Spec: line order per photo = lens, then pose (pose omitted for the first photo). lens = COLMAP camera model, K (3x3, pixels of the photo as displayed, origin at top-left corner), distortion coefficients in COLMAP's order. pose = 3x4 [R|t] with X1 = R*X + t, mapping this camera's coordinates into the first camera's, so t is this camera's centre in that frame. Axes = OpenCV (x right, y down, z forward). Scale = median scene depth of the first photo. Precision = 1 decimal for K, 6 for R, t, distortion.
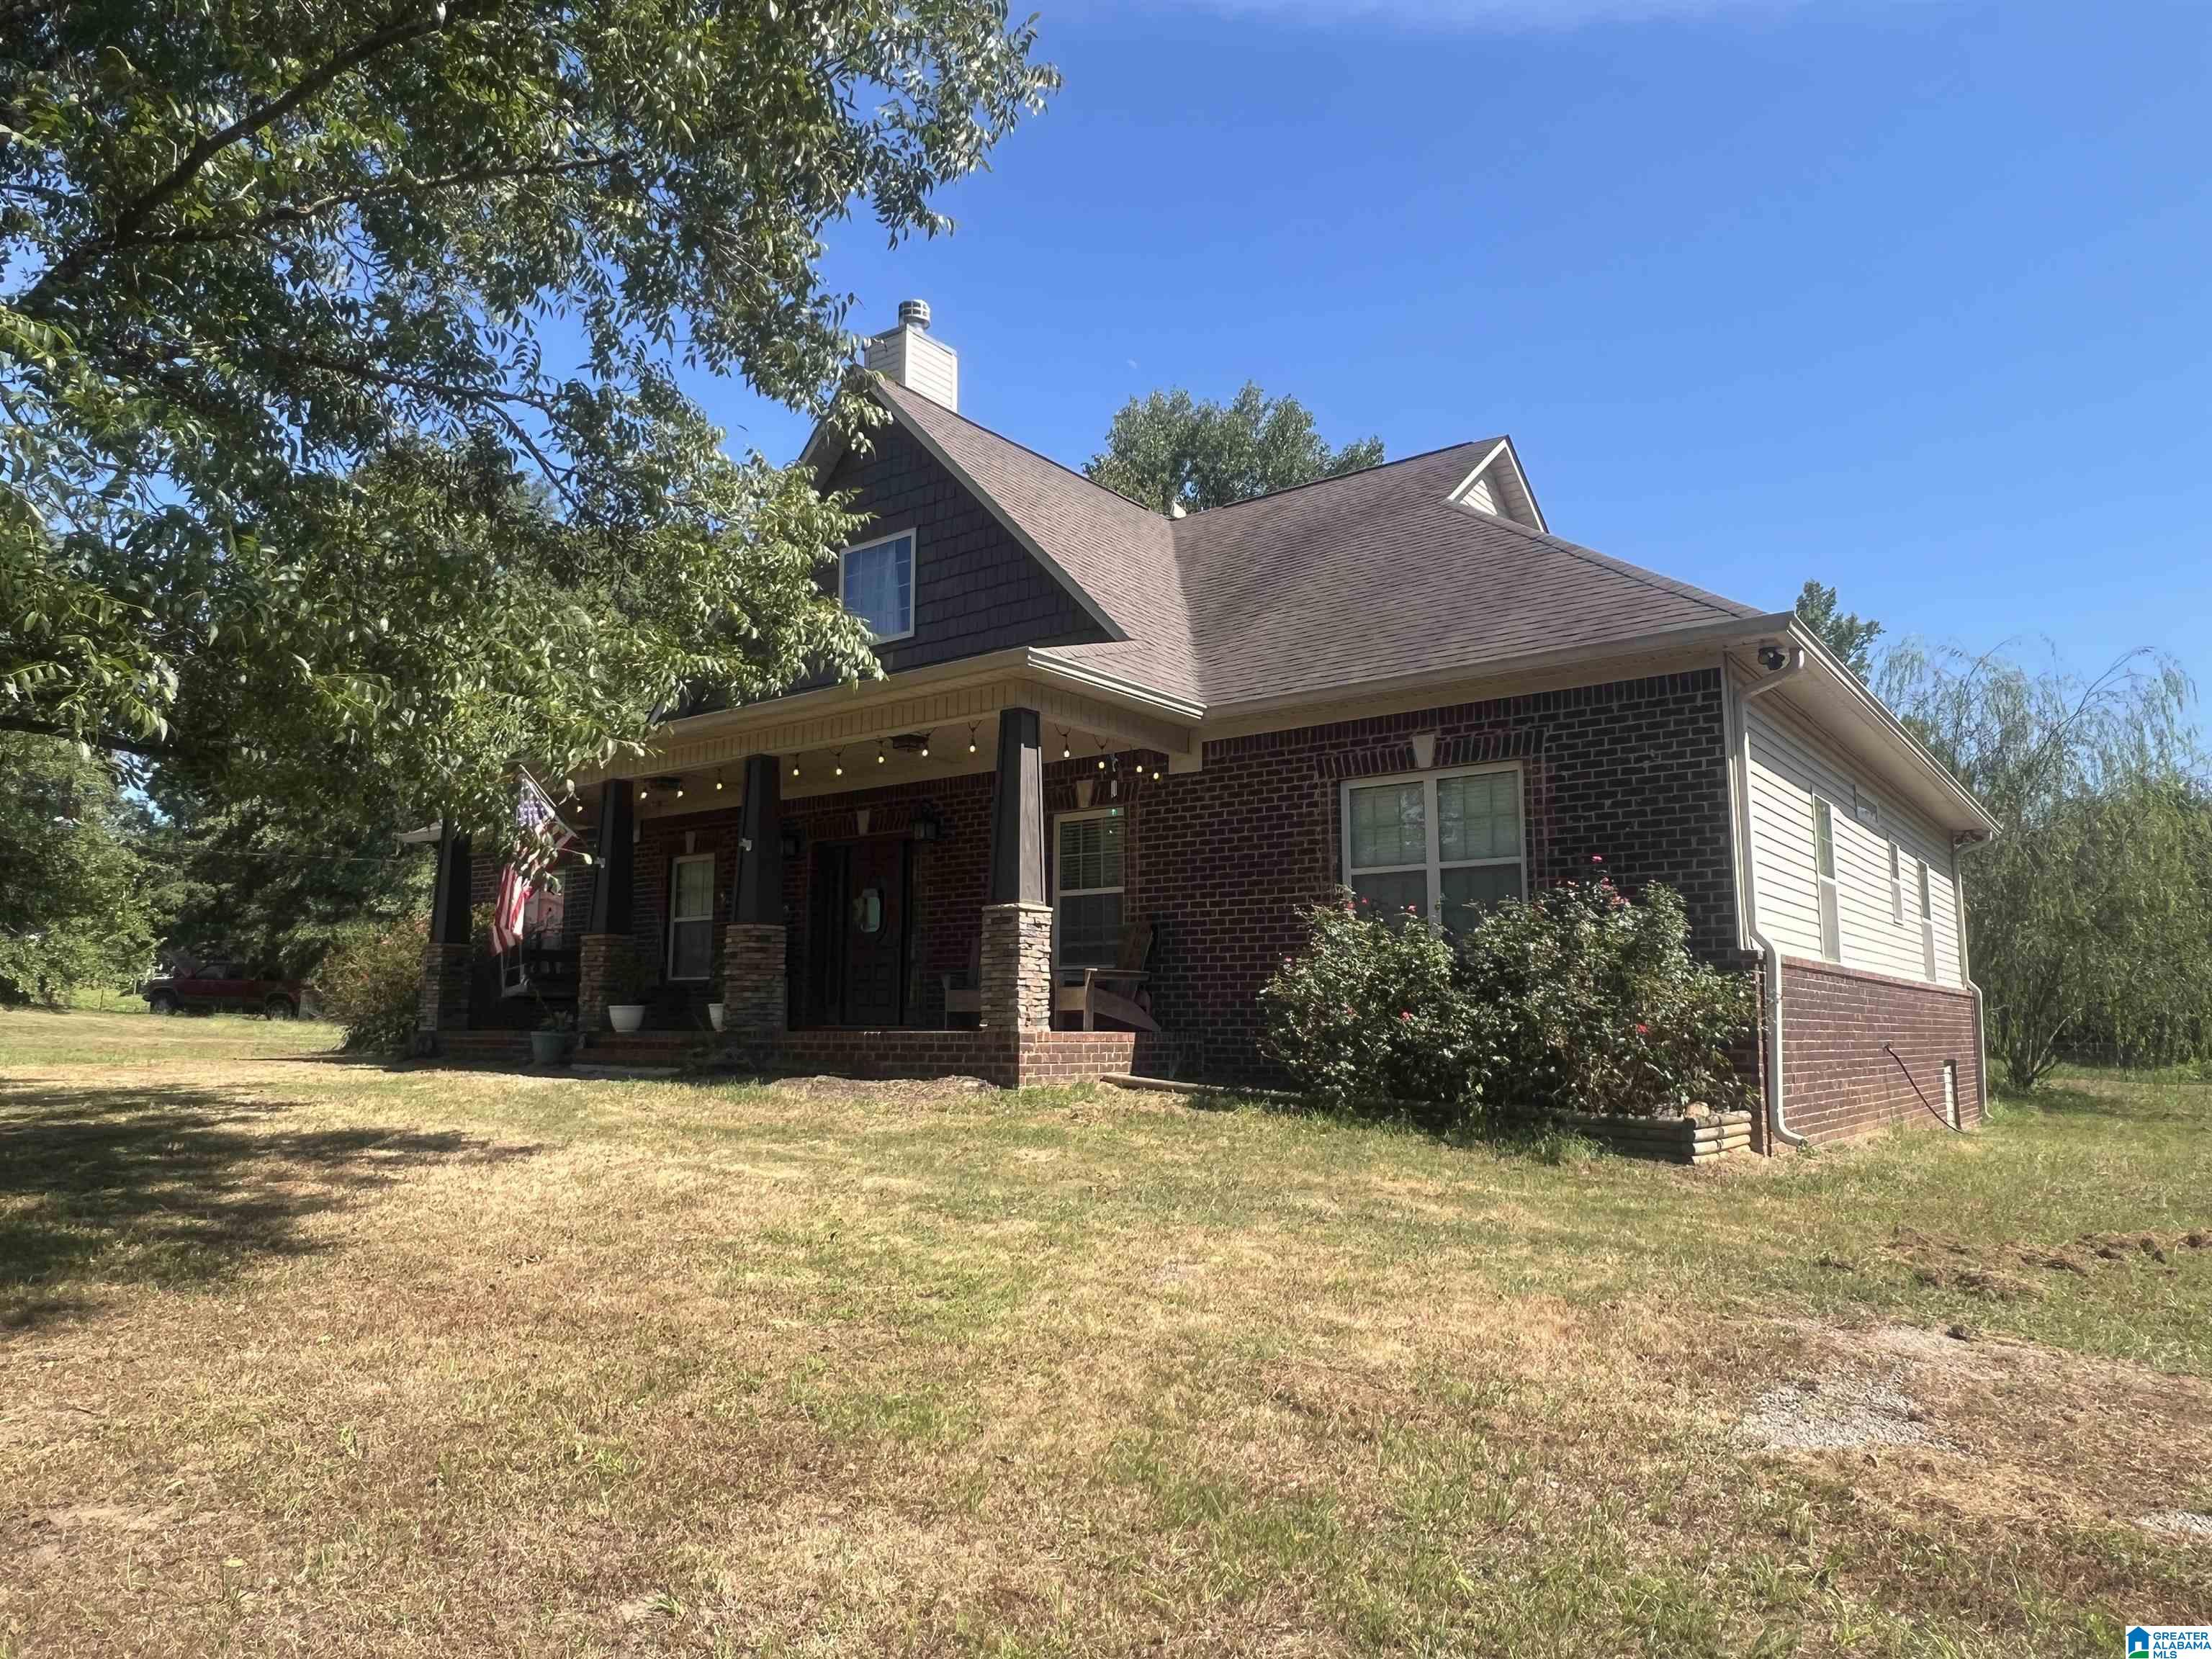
lens RADIAL K [[1420.3, 0, 1106.0], [0, 1420.3, 829.5], [0, 0, 1]] dist [0.003504, 0.000388]
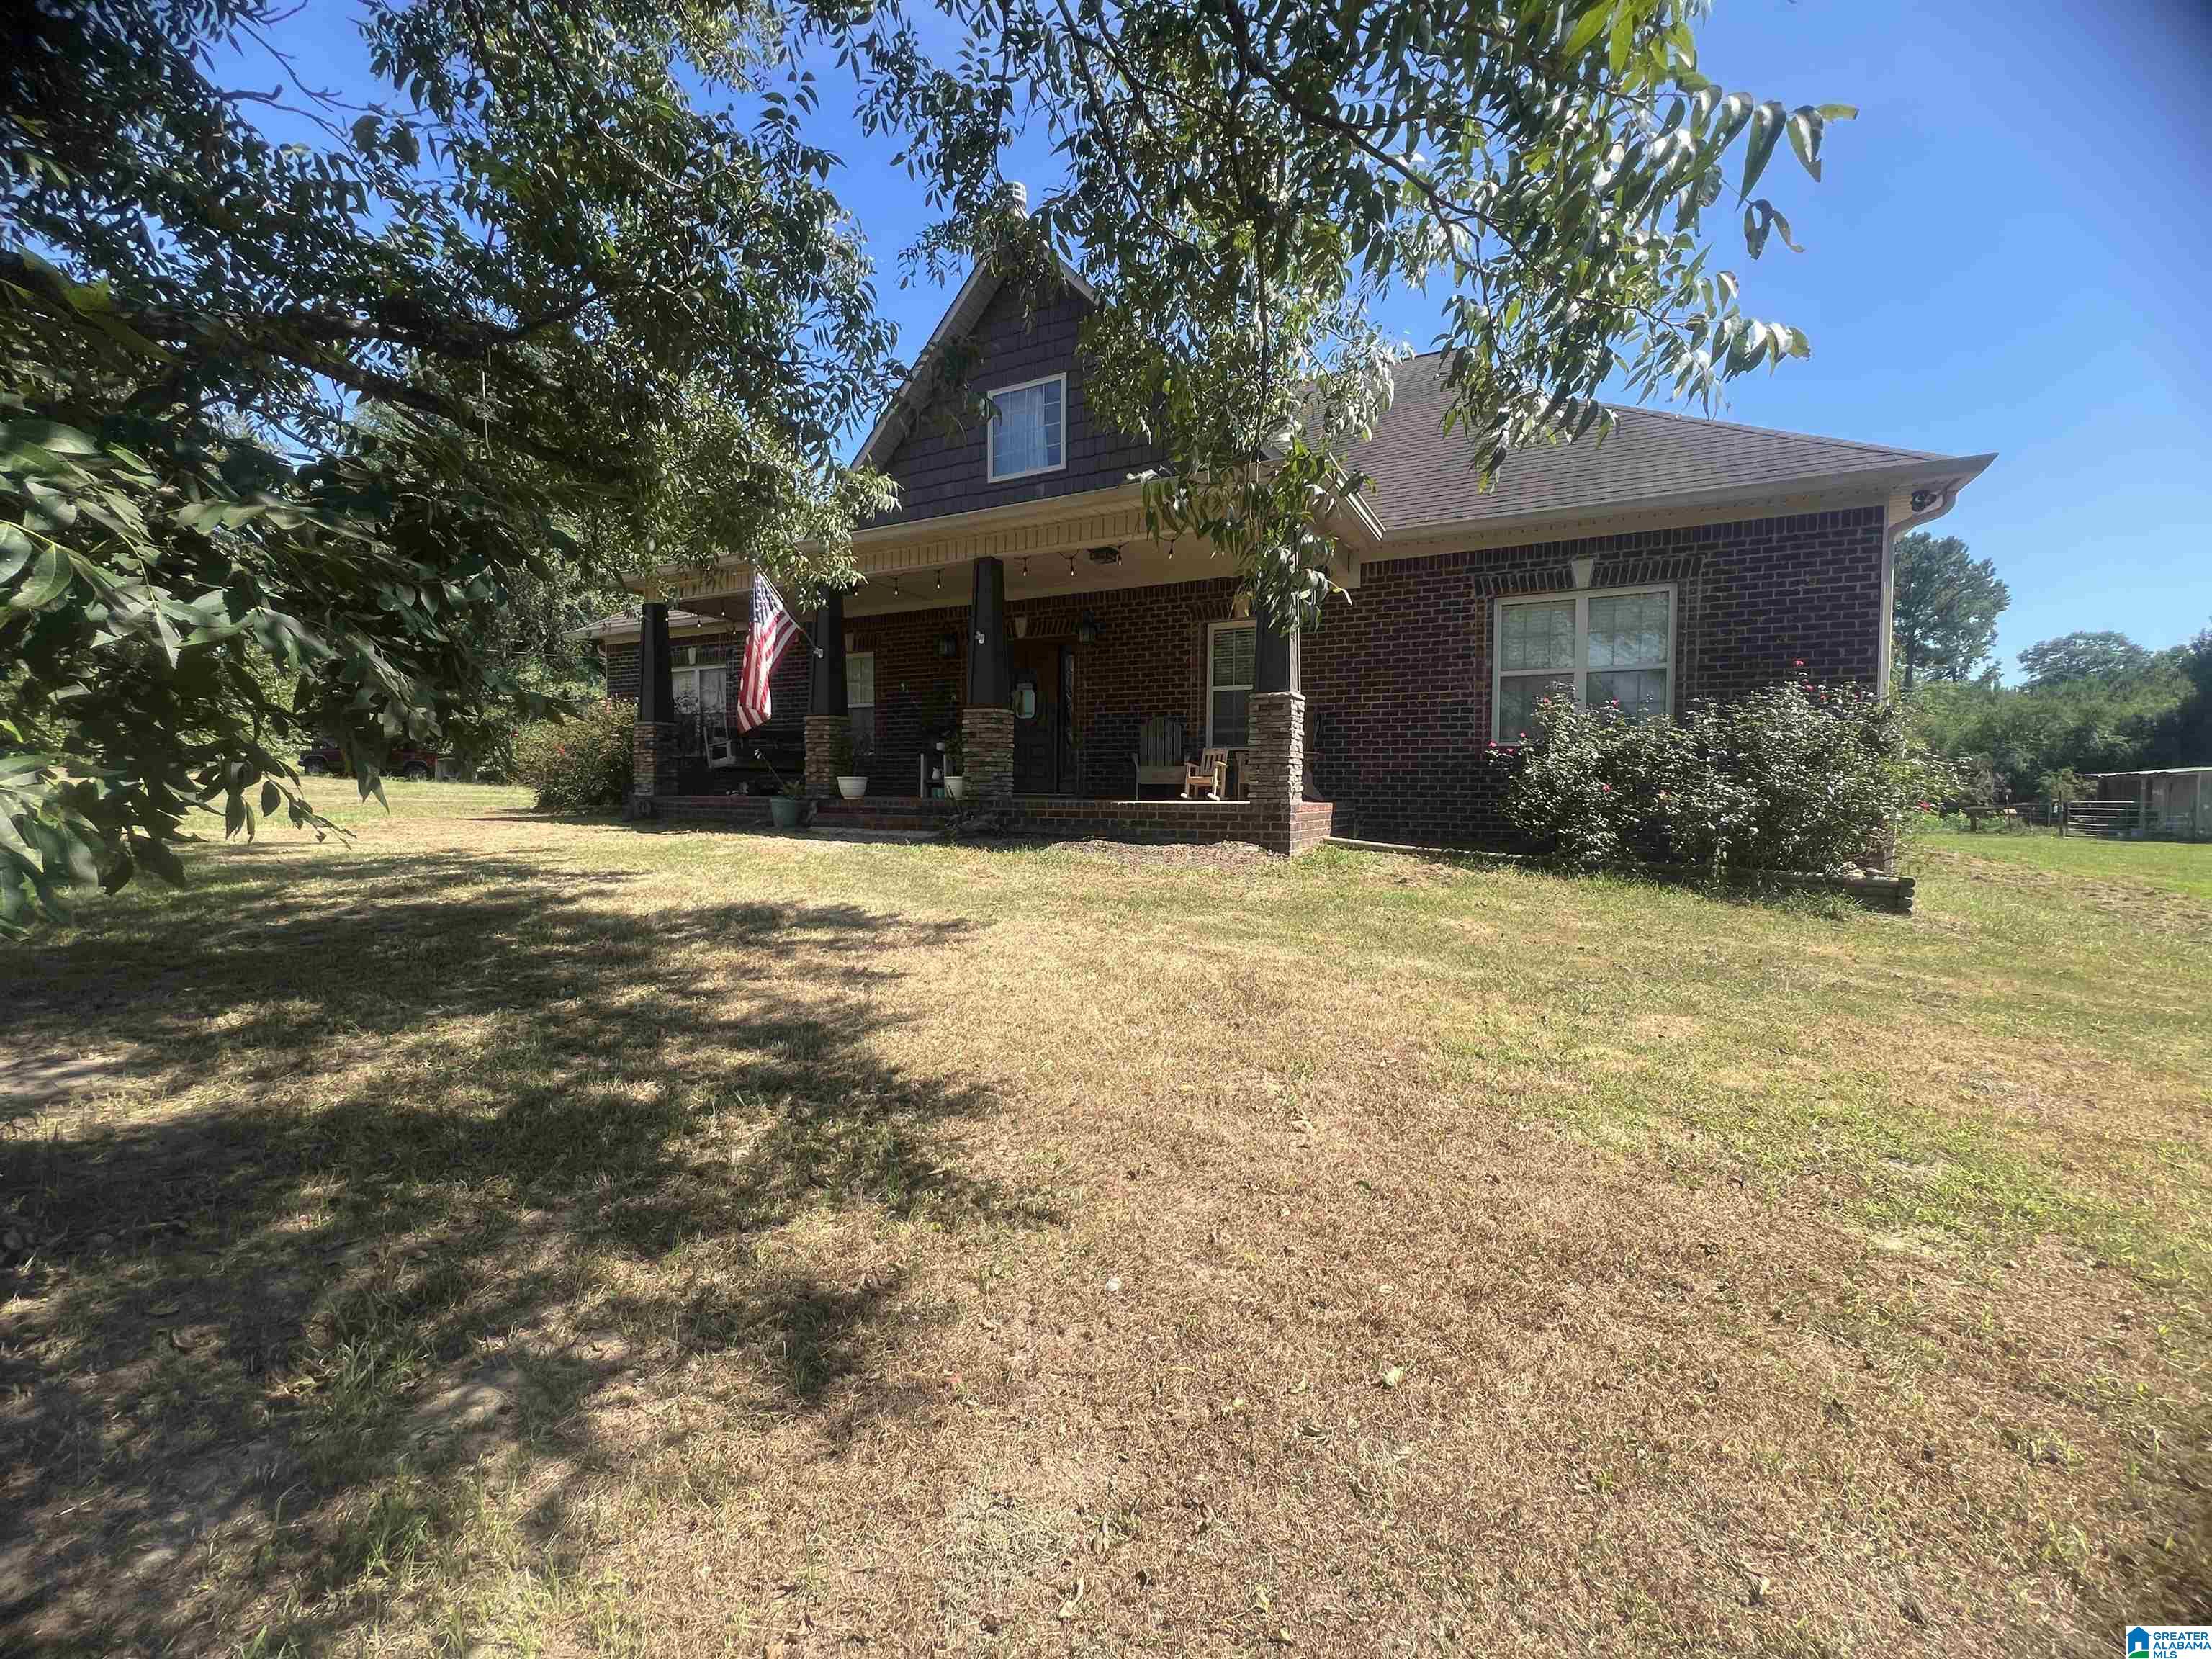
lens RADIAL K [[893.9, 0, 1115.0], [0, 893.9, 819.1], [0, 0, 1]] dist [-0.001553, -0.000319]
pose [[0.985903, -0.002189, 0.167304, -0.297001], [-0.027101, 0.984622, 0.172583, 0.030400], [-0.165109, -0.174684, 0.970682, 0.289447]]
